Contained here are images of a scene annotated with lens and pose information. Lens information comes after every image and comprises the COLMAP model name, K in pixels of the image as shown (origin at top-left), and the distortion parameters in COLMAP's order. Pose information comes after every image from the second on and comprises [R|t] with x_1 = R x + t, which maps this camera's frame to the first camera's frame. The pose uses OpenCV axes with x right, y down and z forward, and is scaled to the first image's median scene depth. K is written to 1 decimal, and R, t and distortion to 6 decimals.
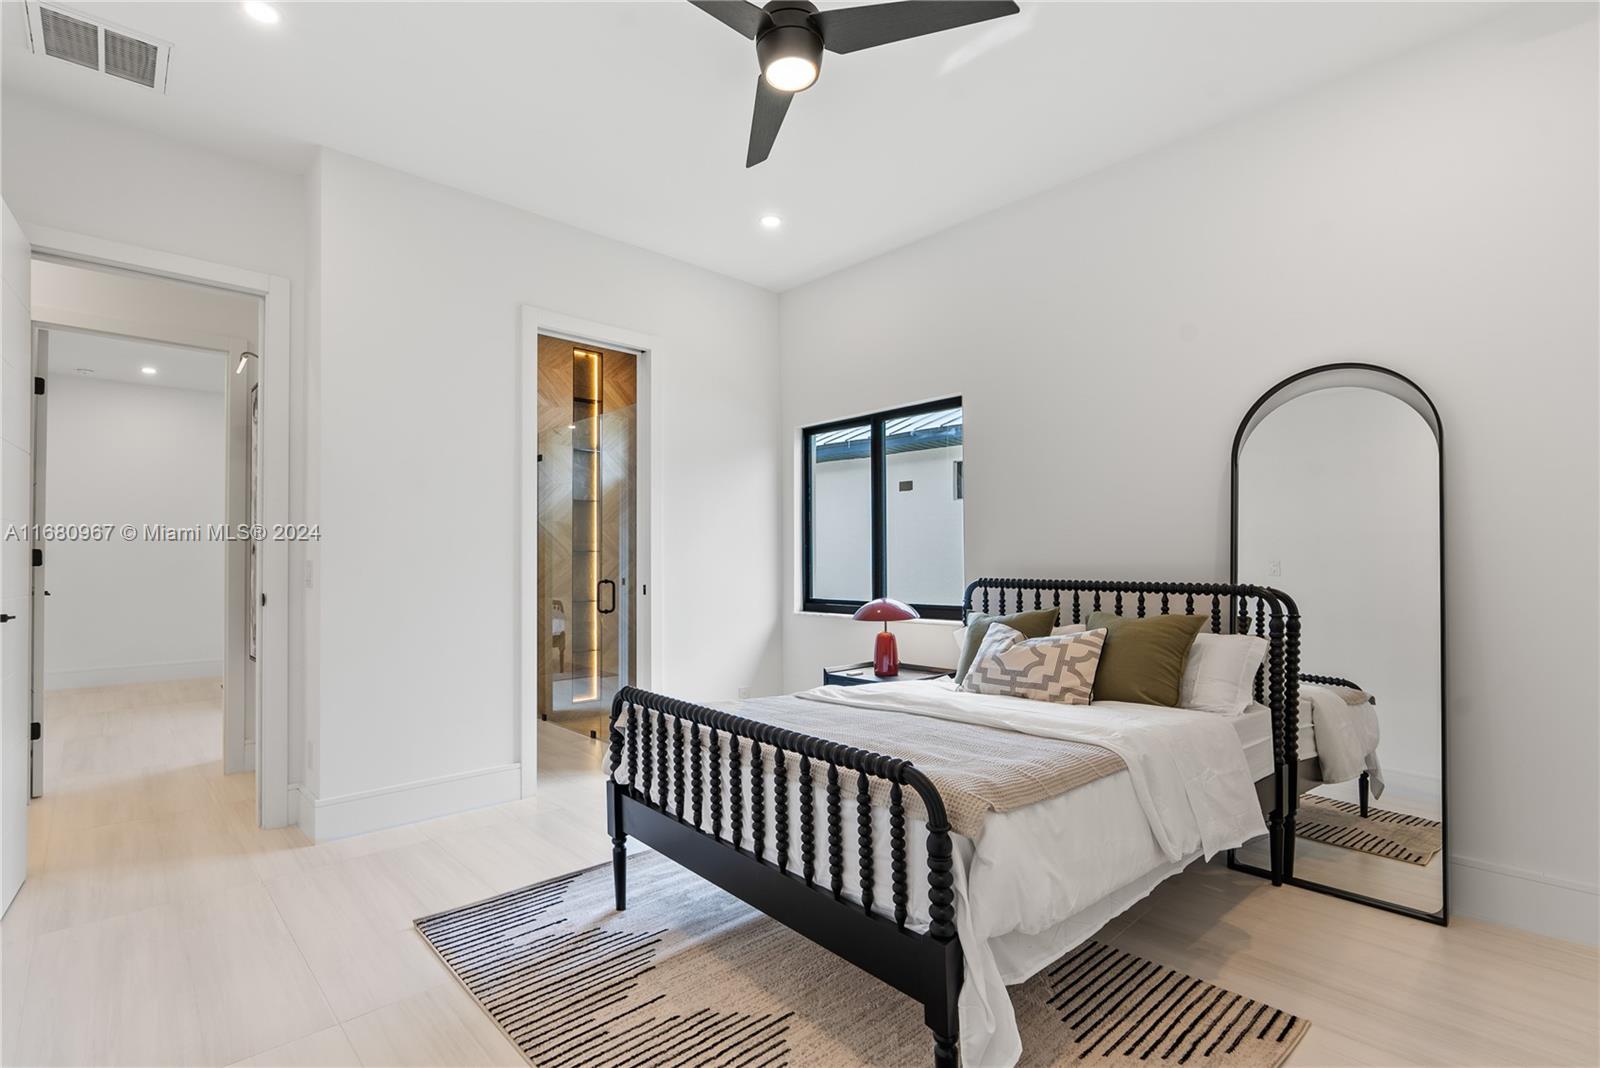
lens RADIAL K [[748.8, 0, 797.3], [0, 748.8, 552.7], [0, 0, 1]] dist [-0.003047, -0.000466]
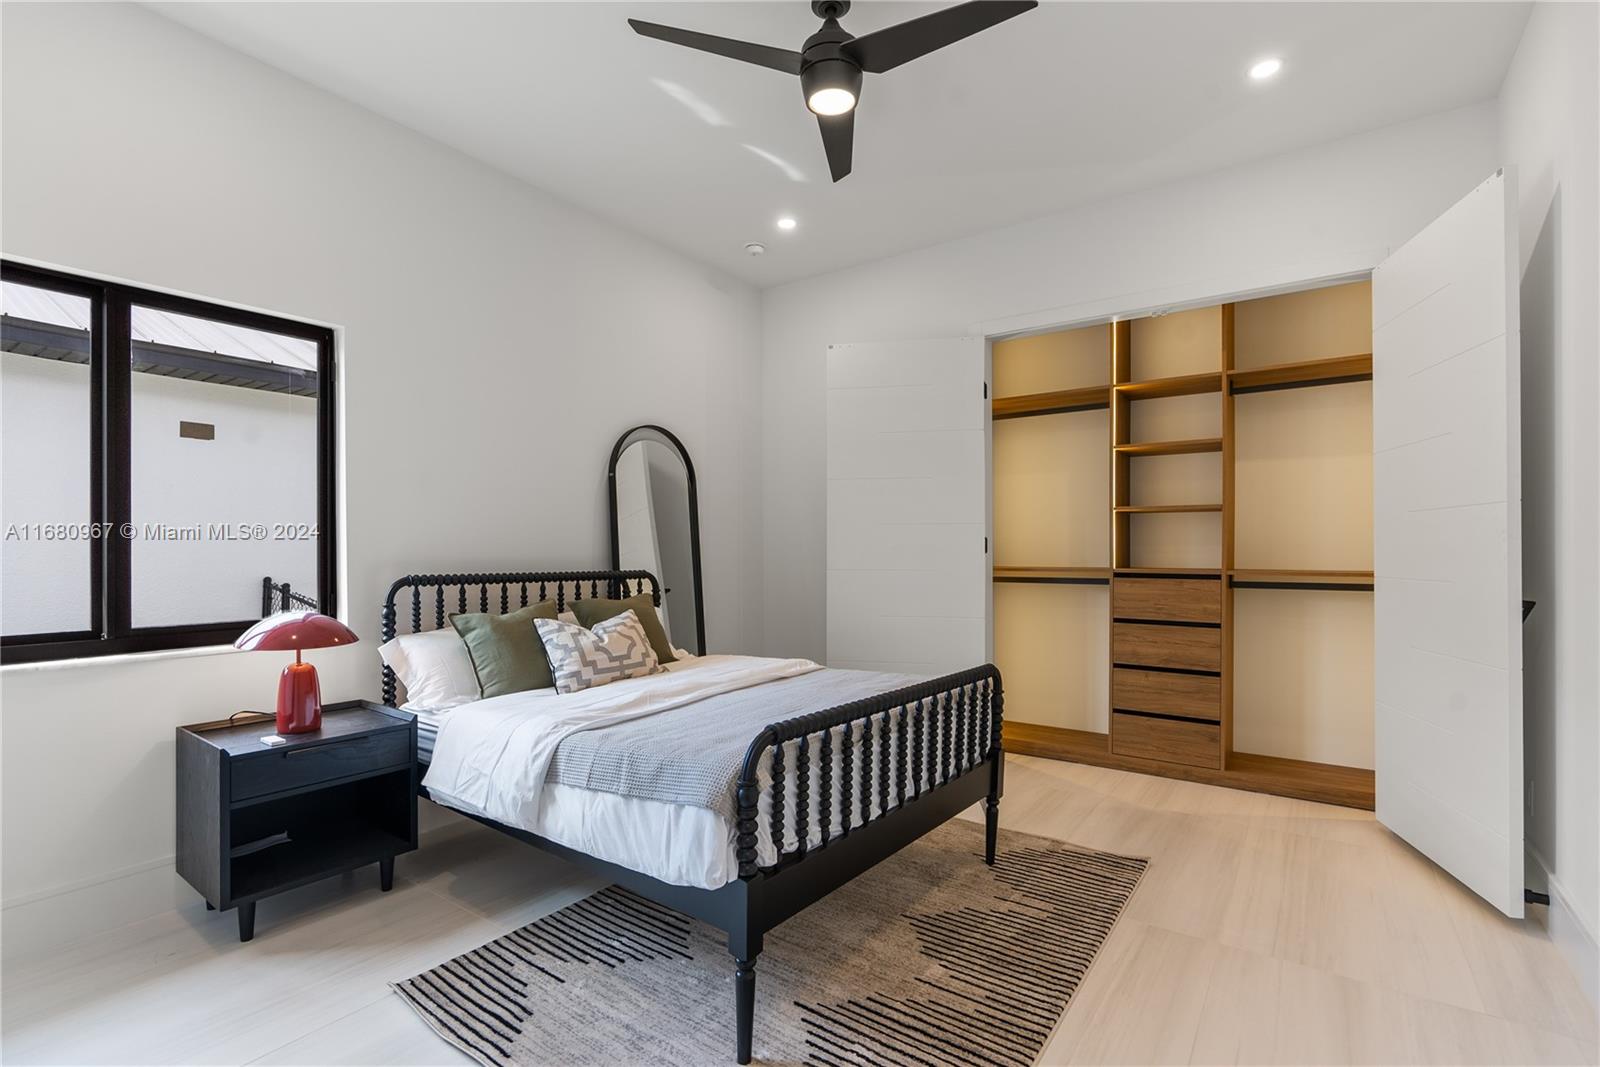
lens RADIAL K [[748.8, 0, 797.3], [0, 748.8, 552.2], [0, 0, 1]] dist [-0.003047, -0.000466]
pose [[-0.184602, 0.002908, 0.982809, -0.724262], [-0.006280, 0.999972, -0.004138, 0.011258], [-0.982793, -0.006936, -0.184578, 0.850812]]
